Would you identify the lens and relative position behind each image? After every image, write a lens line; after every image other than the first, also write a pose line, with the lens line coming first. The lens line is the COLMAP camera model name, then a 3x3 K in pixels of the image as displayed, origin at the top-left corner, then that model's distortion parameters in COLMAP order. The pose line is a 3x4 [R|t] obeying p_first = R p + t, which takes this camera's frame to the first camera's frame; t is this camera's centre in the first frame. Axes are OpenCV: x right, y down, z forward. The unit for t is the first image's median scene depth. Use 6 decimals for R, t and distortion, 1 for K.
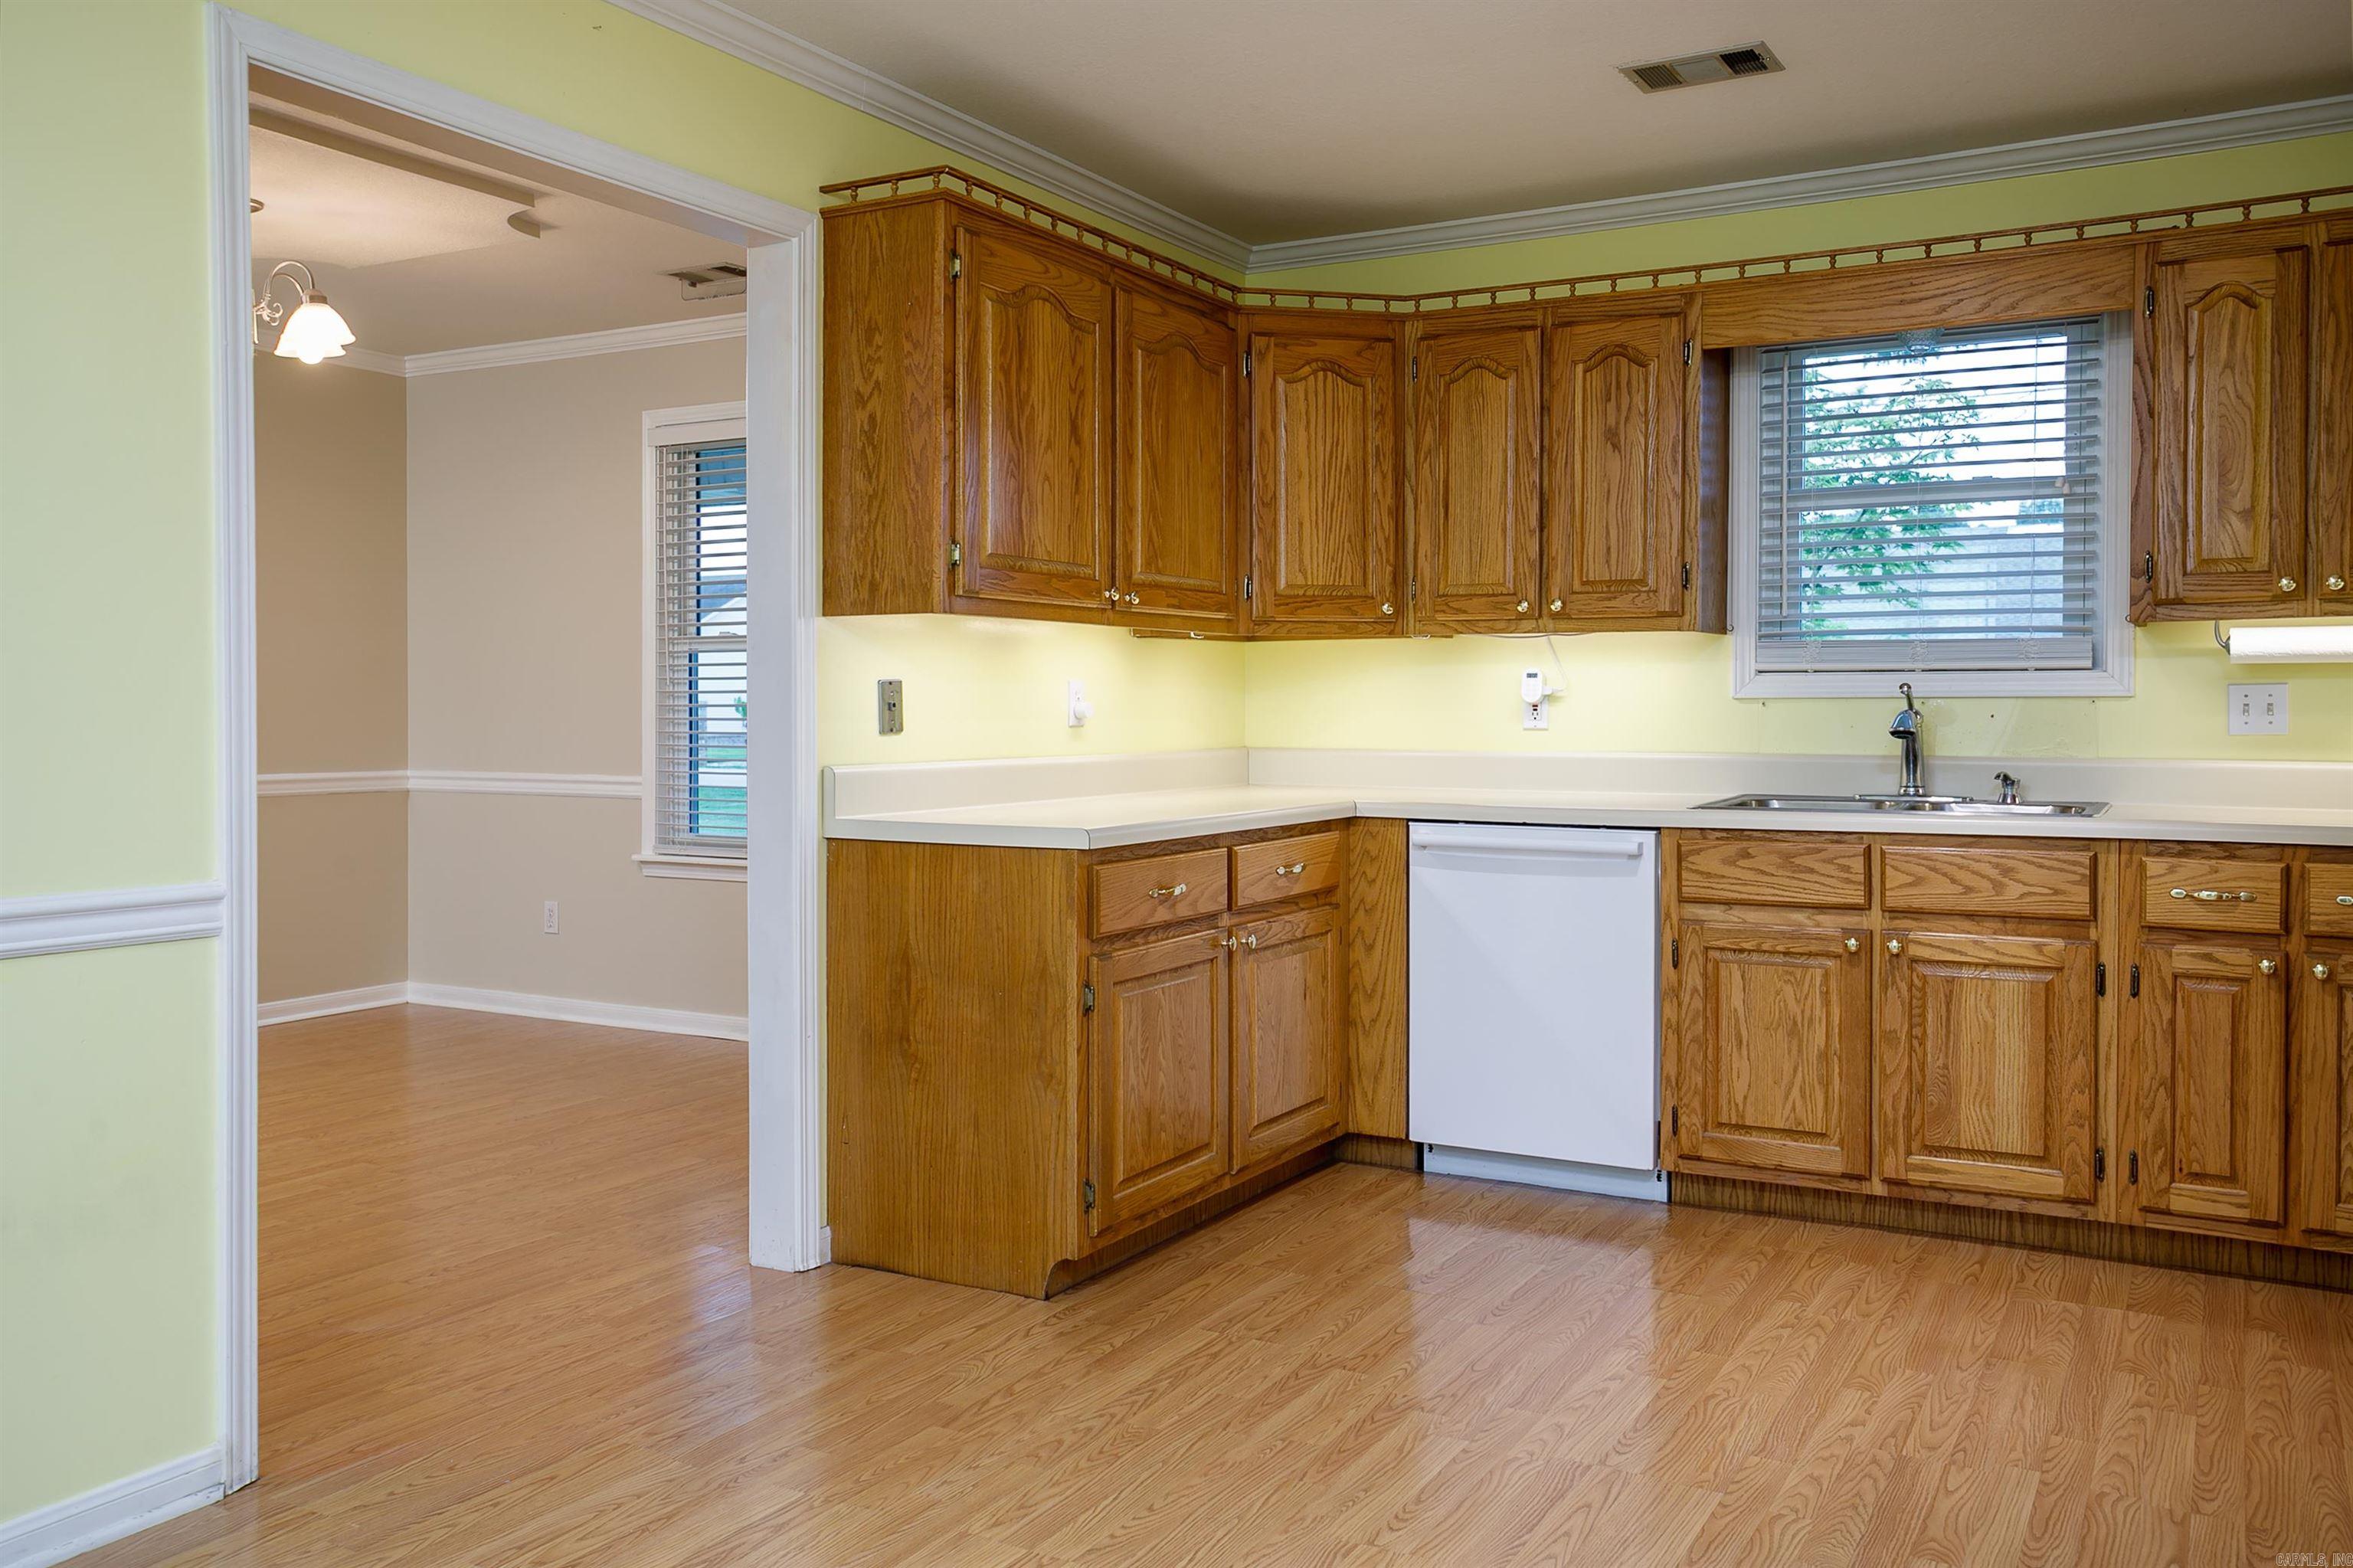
lens RADIAL K [[1873.8, 0, 1174.7], [0, 1873.8, 784.7], [0, 0, 1]] dist [-0.015838, 0.039966]
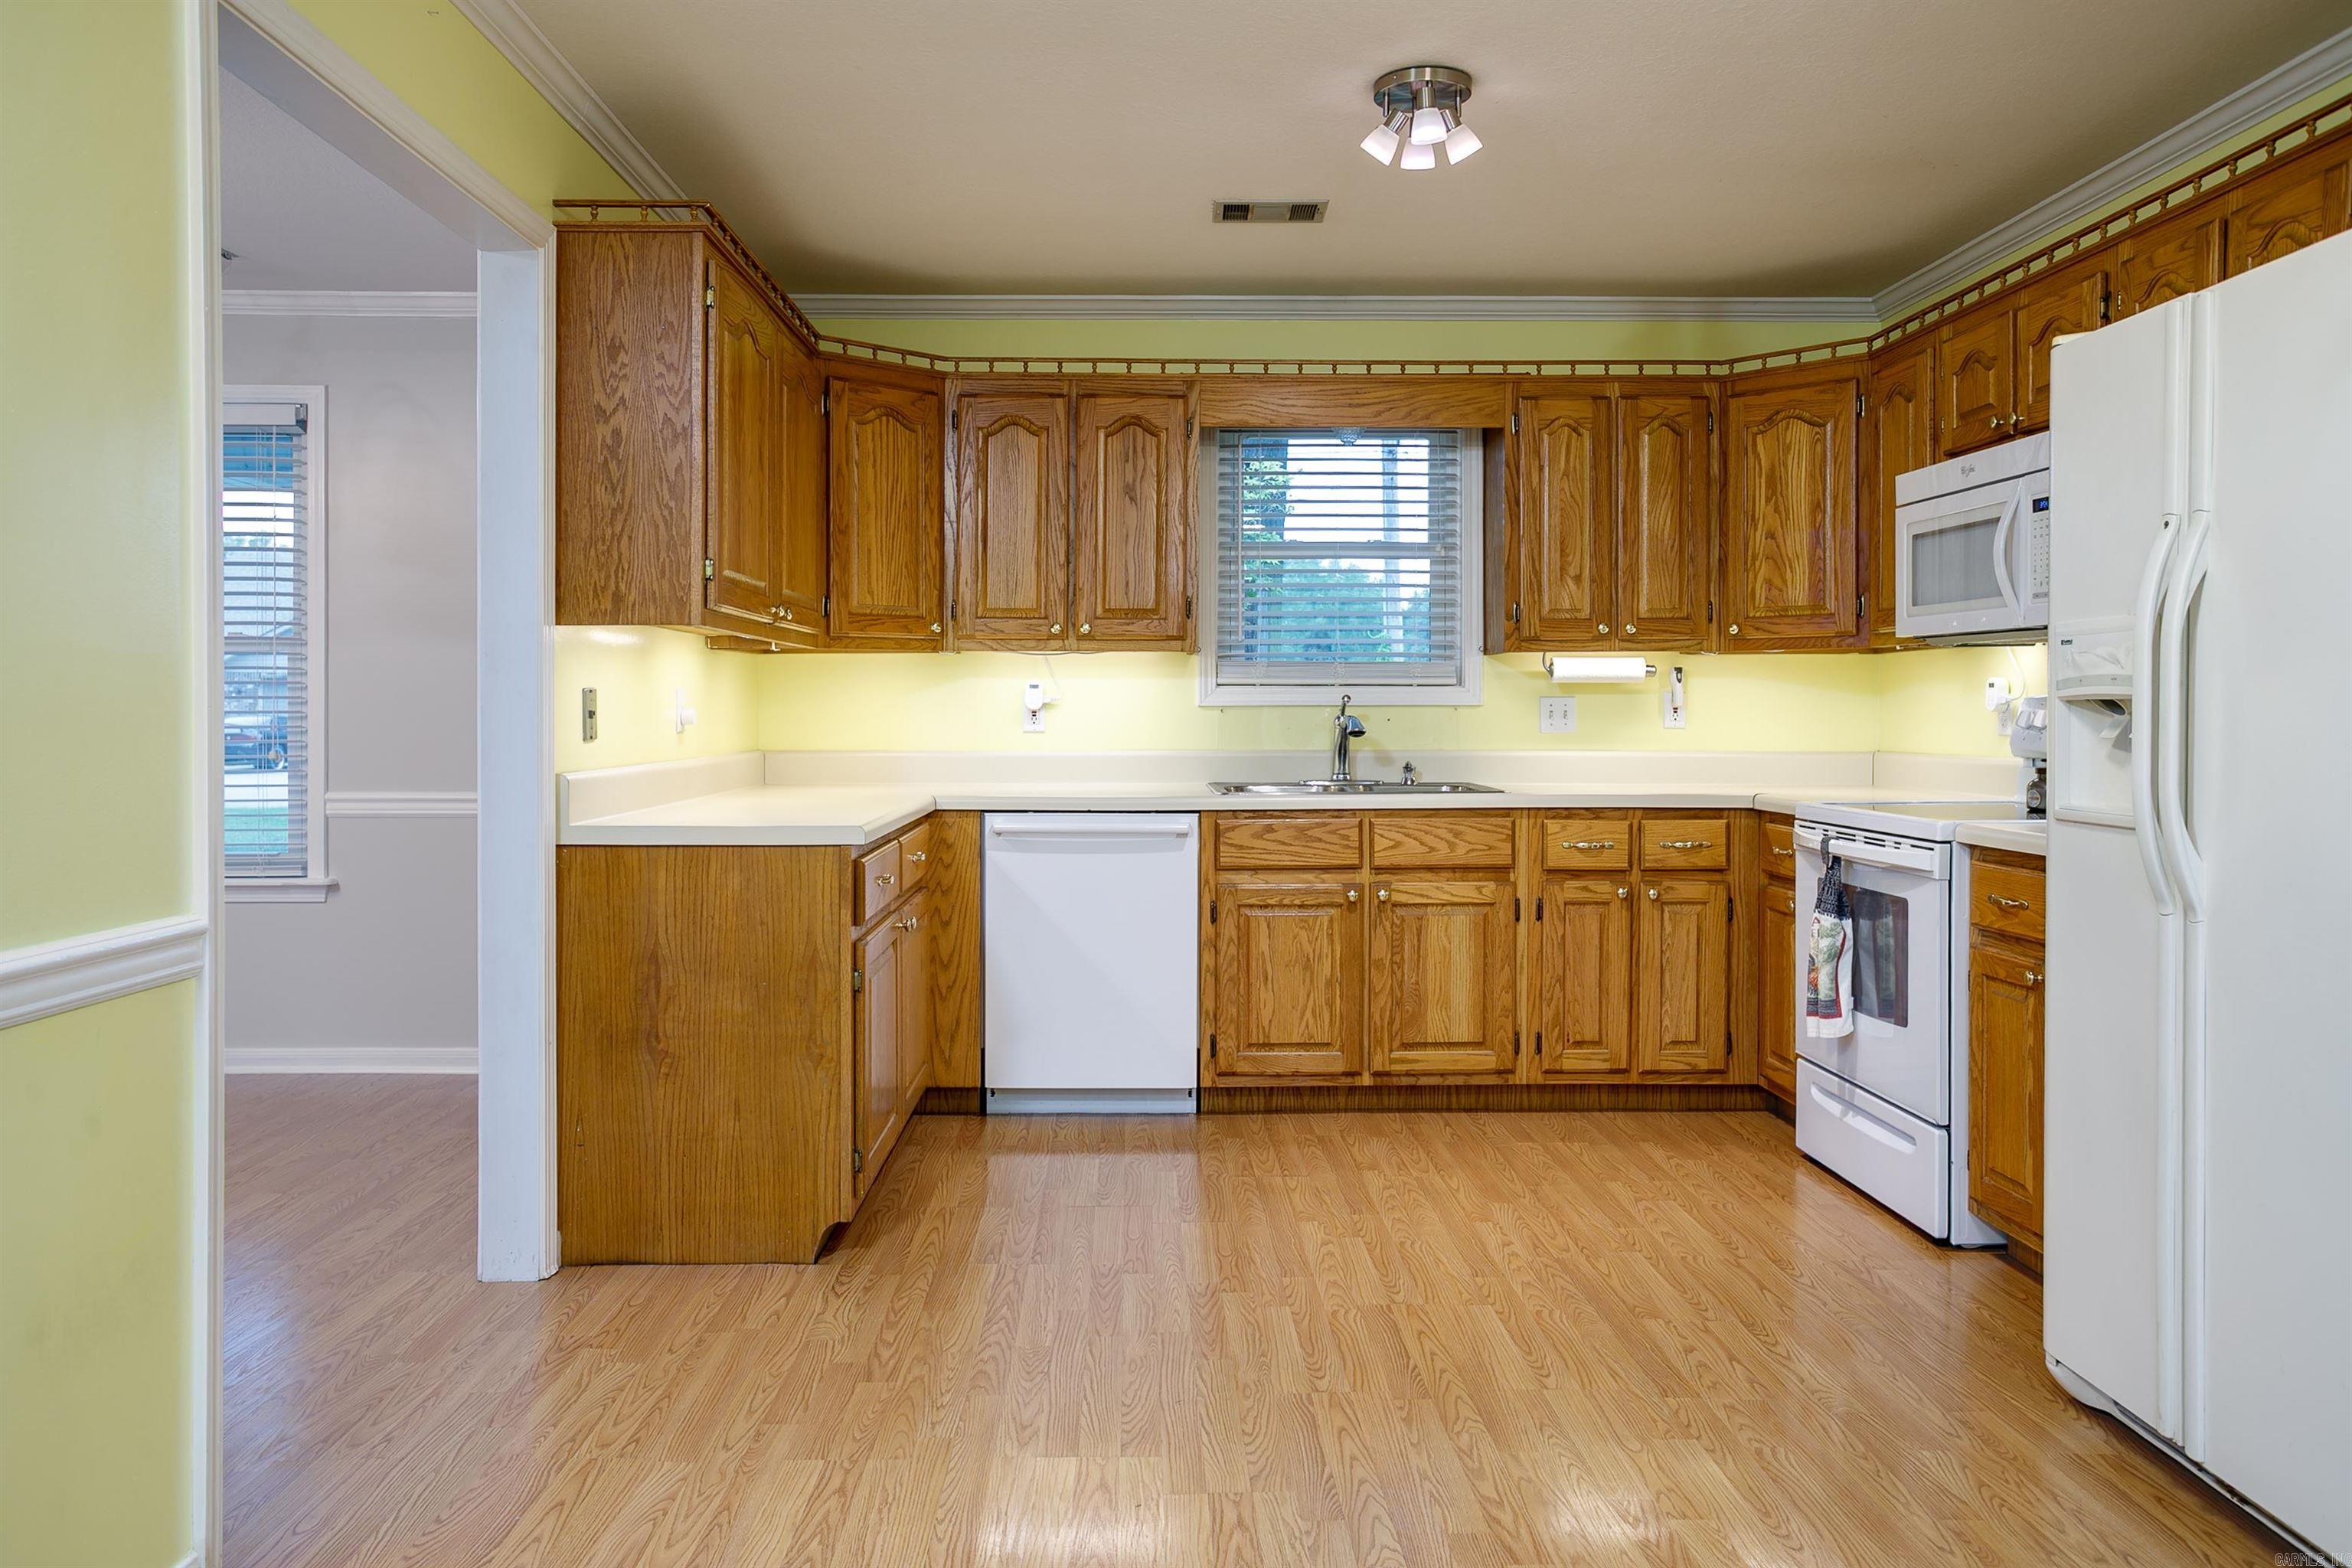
lens RADIAL K [[1658.5, 0, 1183.9], [0, 1658.5, 770.4], [0, 0, 1]] dist [-0.031837, 0.027740]
pose [[0.864508, -0.018087, 0.502294, -0.329268], [0.020598, 0.999788, 0.000549, -0.005033], [-0.502197, 0.009872, 0.864697, 0.060112]]
